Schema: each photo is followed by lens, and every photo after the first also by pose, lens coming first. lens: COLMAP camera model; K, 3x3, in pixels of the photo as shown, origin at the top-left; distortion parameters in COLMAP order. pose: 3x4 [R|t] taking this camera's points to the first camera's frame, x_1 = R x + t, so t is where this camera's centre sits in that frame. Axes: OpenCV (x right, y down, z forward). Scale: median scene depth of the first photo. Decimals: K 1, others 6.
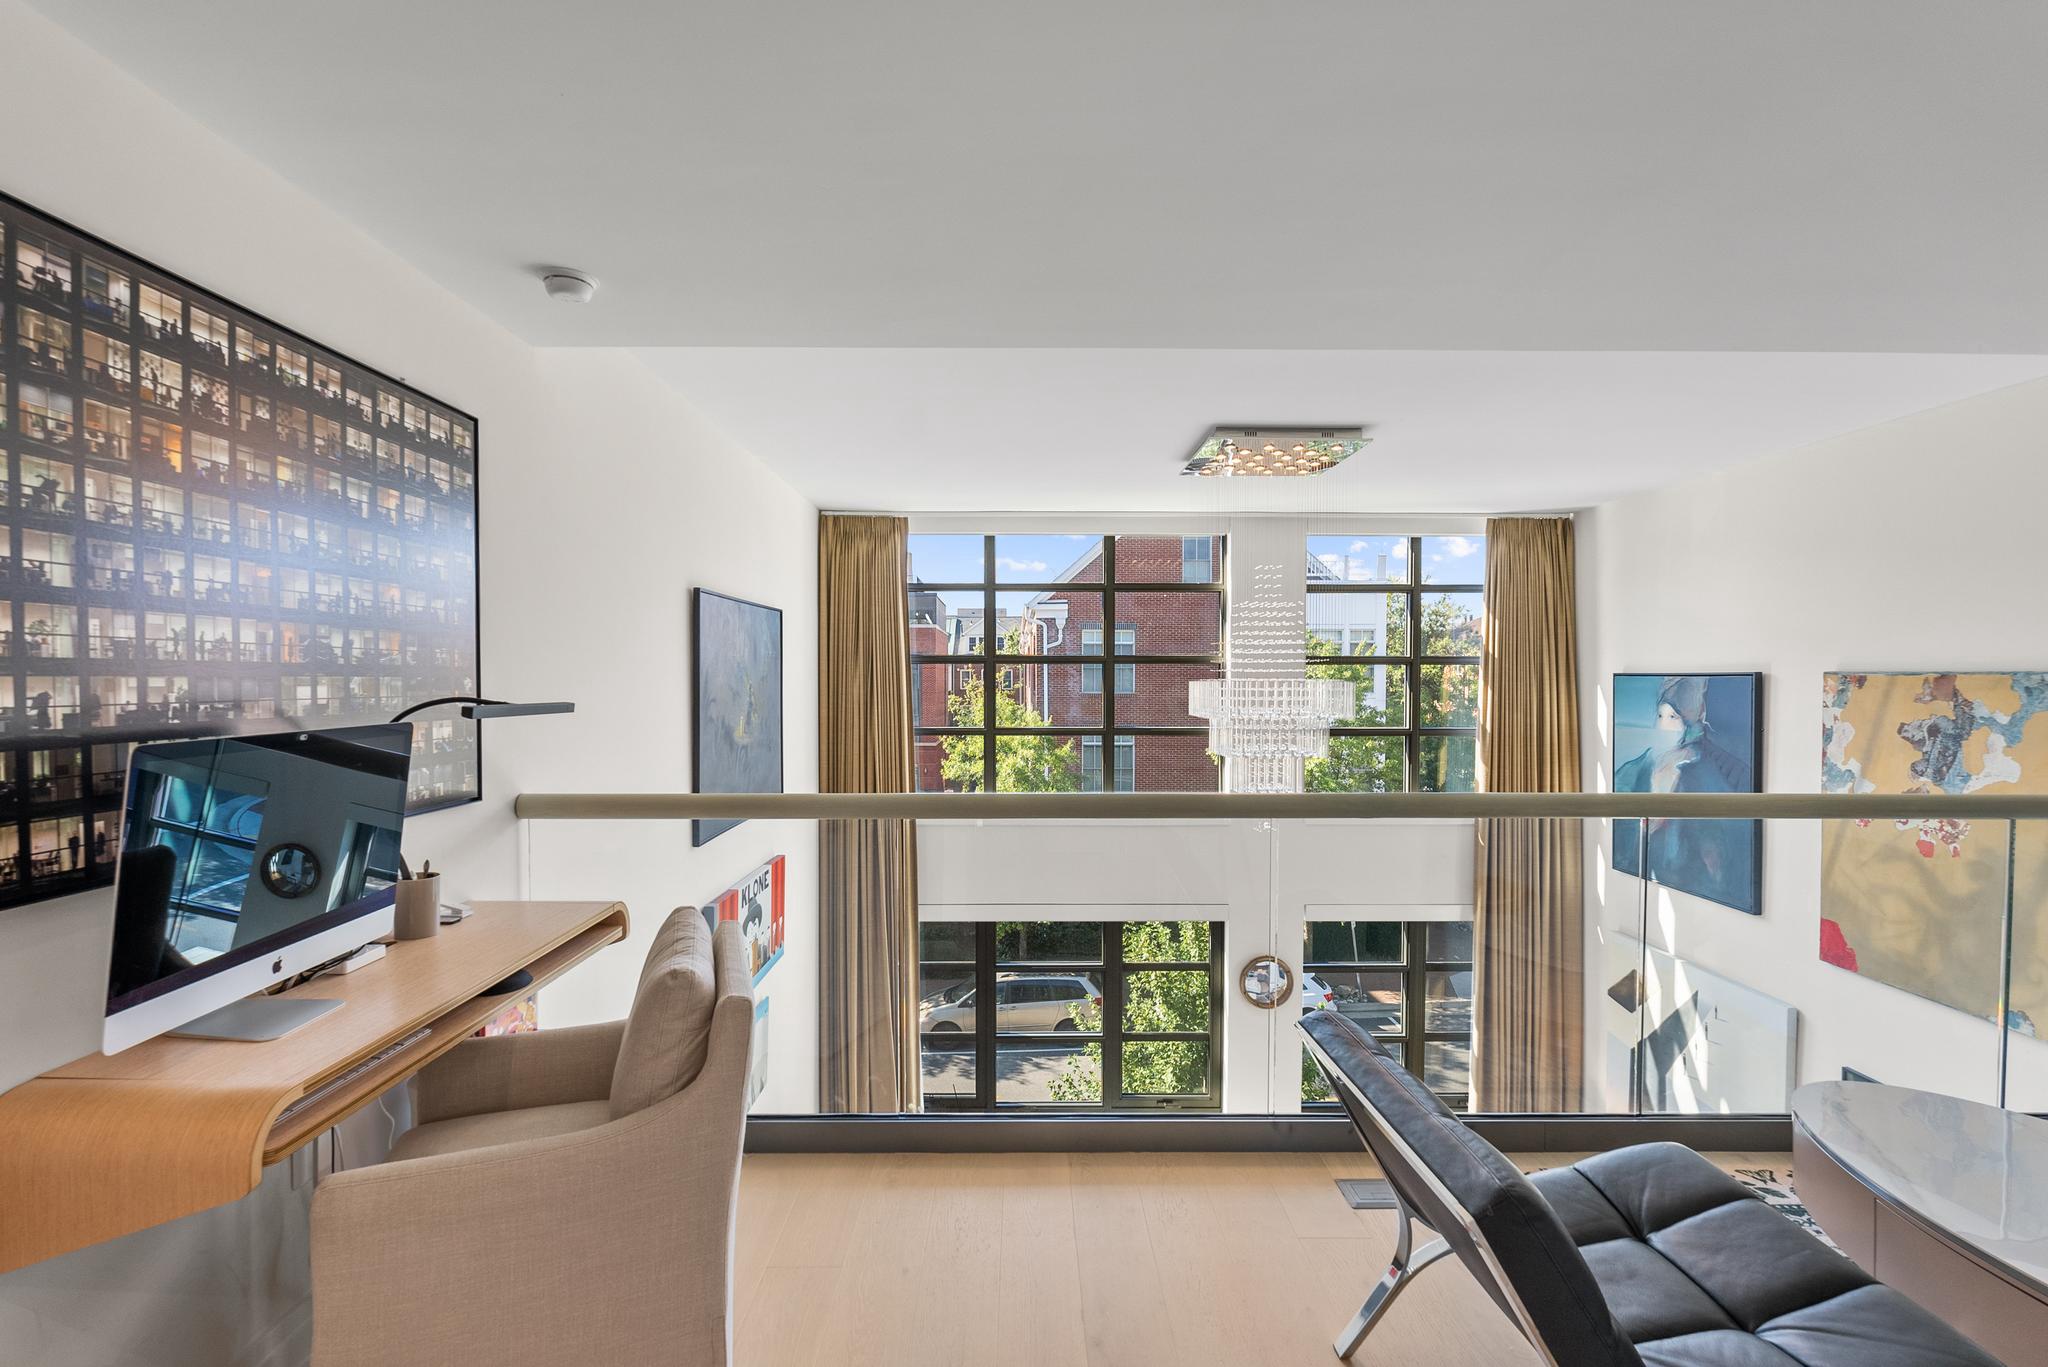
lens RADIAL K [[933.7, 0, 1031.0], [0, 933.7, 697.7], [0, 0, 1]] dist [-0.000108, -0.000273]
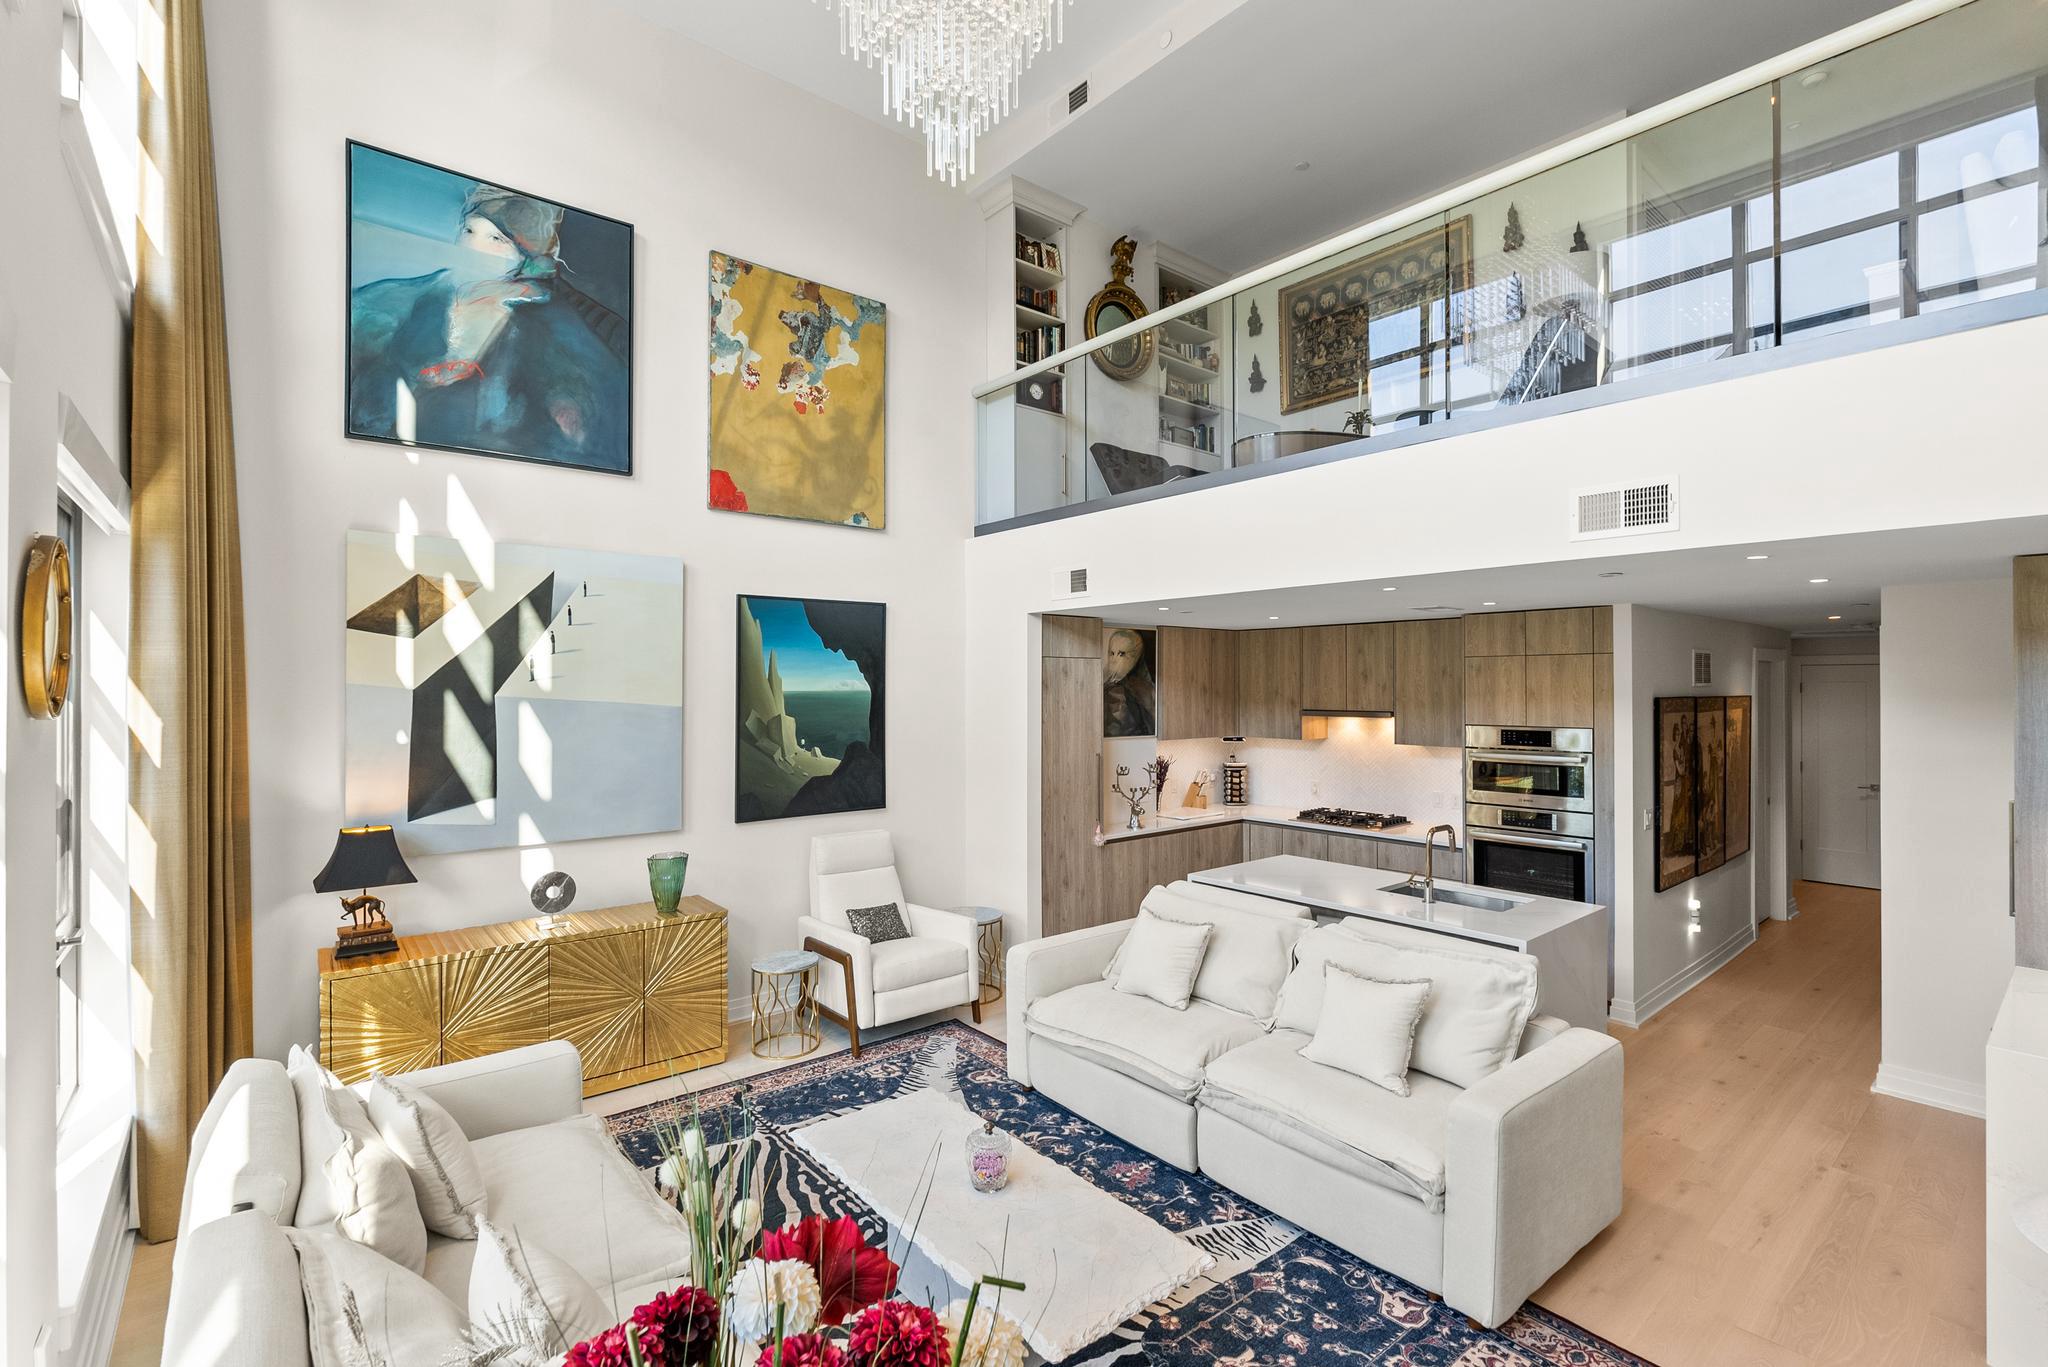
lens RADIAL K [[921.9, 0, 1023.8], [0, 921.9, 680.3], [0, 0, 1]] dist [-0.002408, -0.000174]
pose [[-0.632829, 0.002210, 0.774288, -0.270180], [0.016204, 0.999815, 0.010390, 0.532316], [-0.774122, 0.019122, -0.632748, 1.558465]]
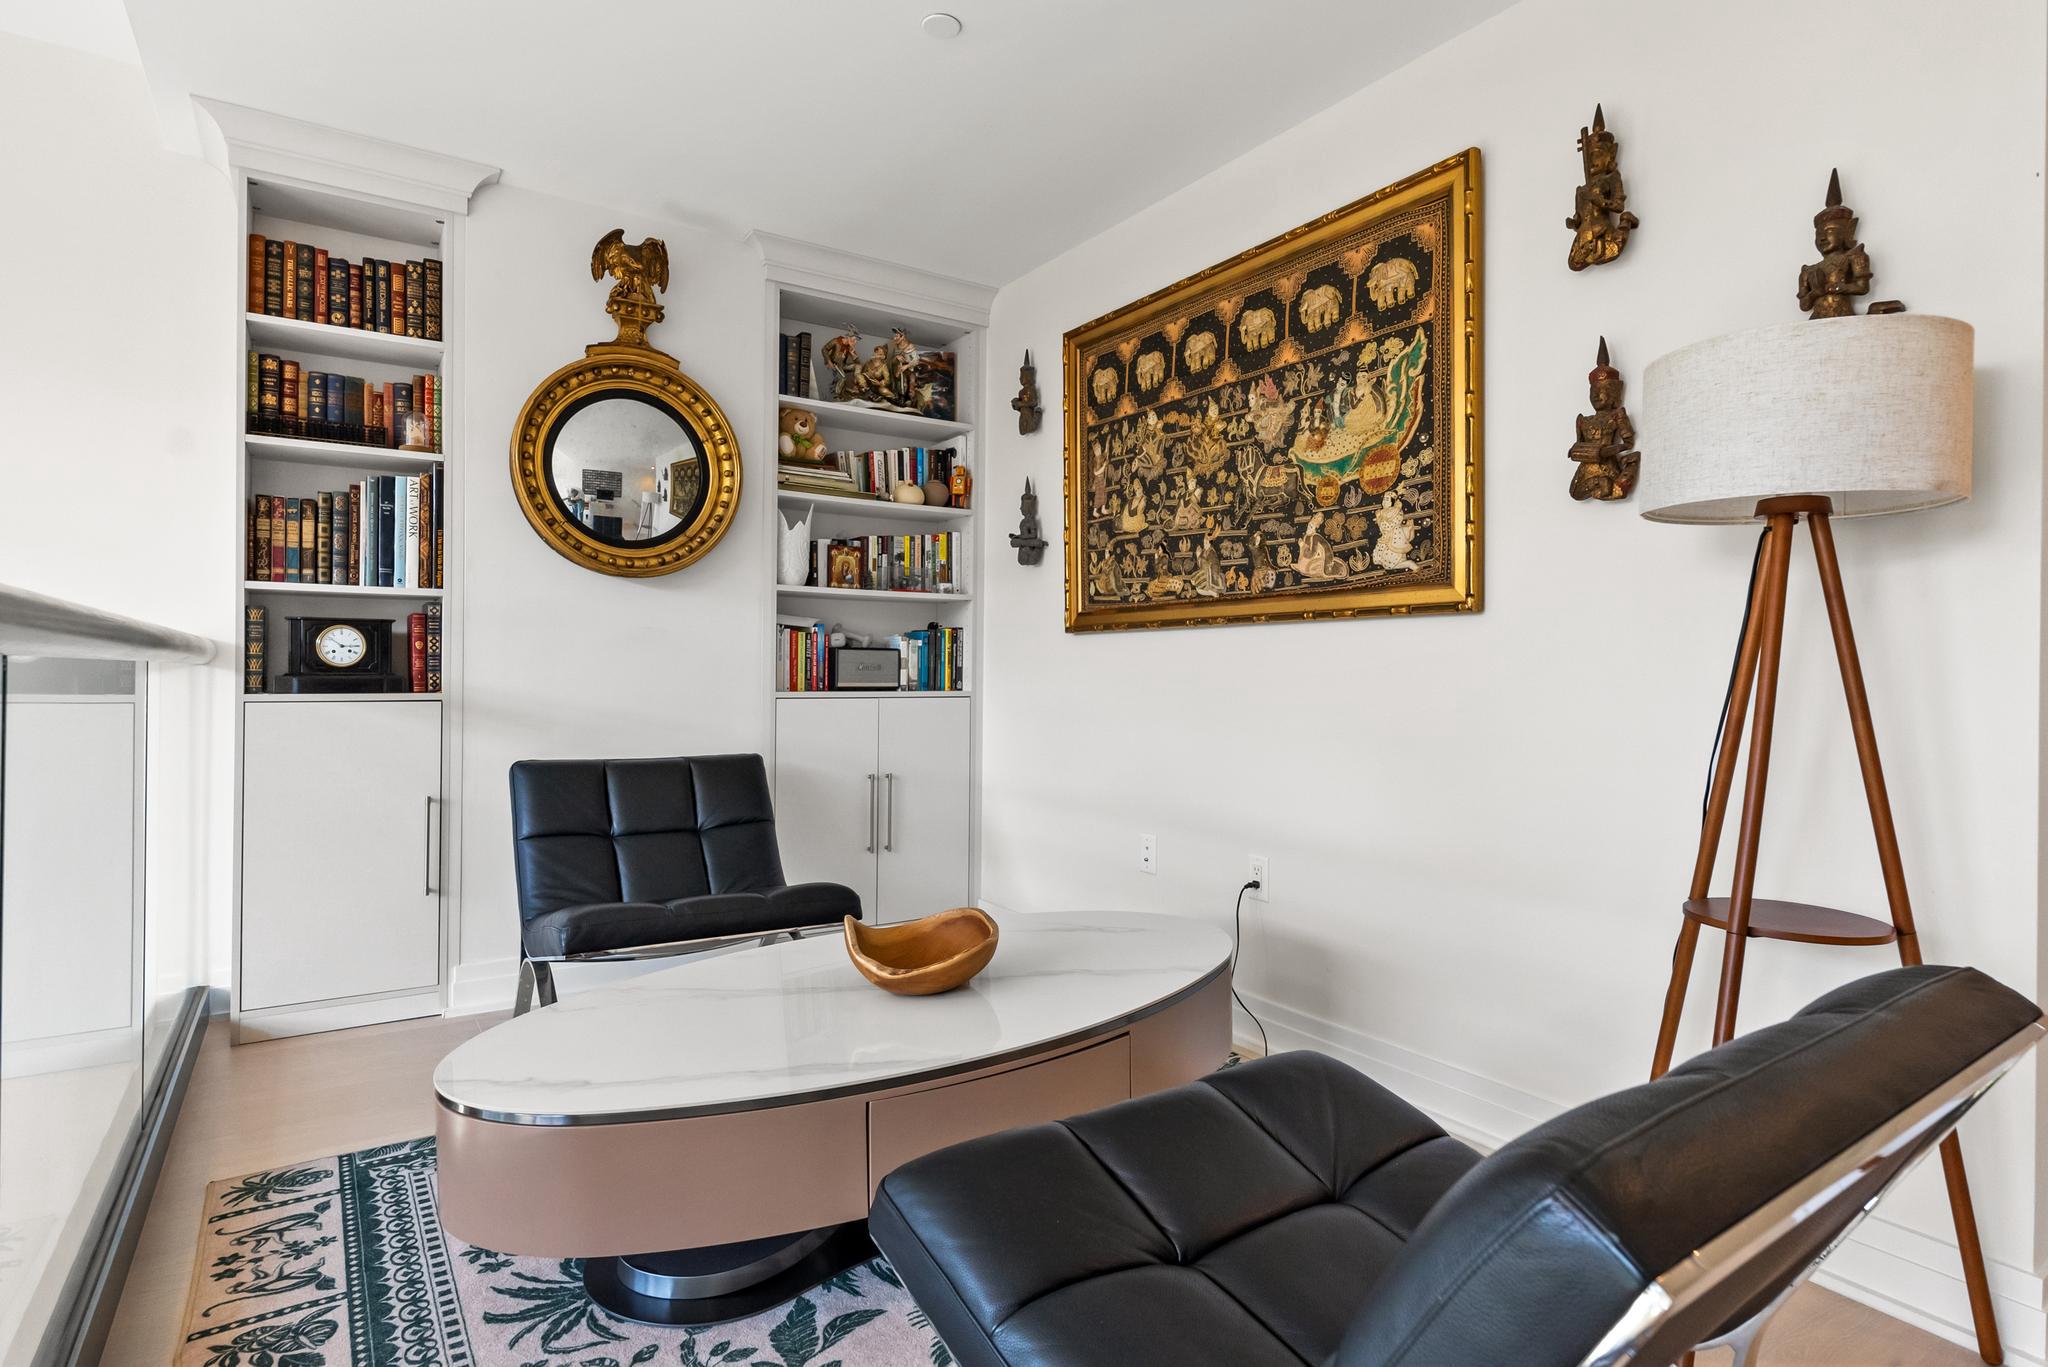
lens RADIAL K [[1064.6, 0, 1027.9], [0, 1064.6, 665.5], [0, 0, 1]] dist [-0.000653, -0.000011]
pose [[-0.548349, -0.002551, 0.836246, 0.072518], [0.009560, 0.999911, 0.009319, 0.086366], [-0.836195, 0.013104, -0.548276, 0.584823]]
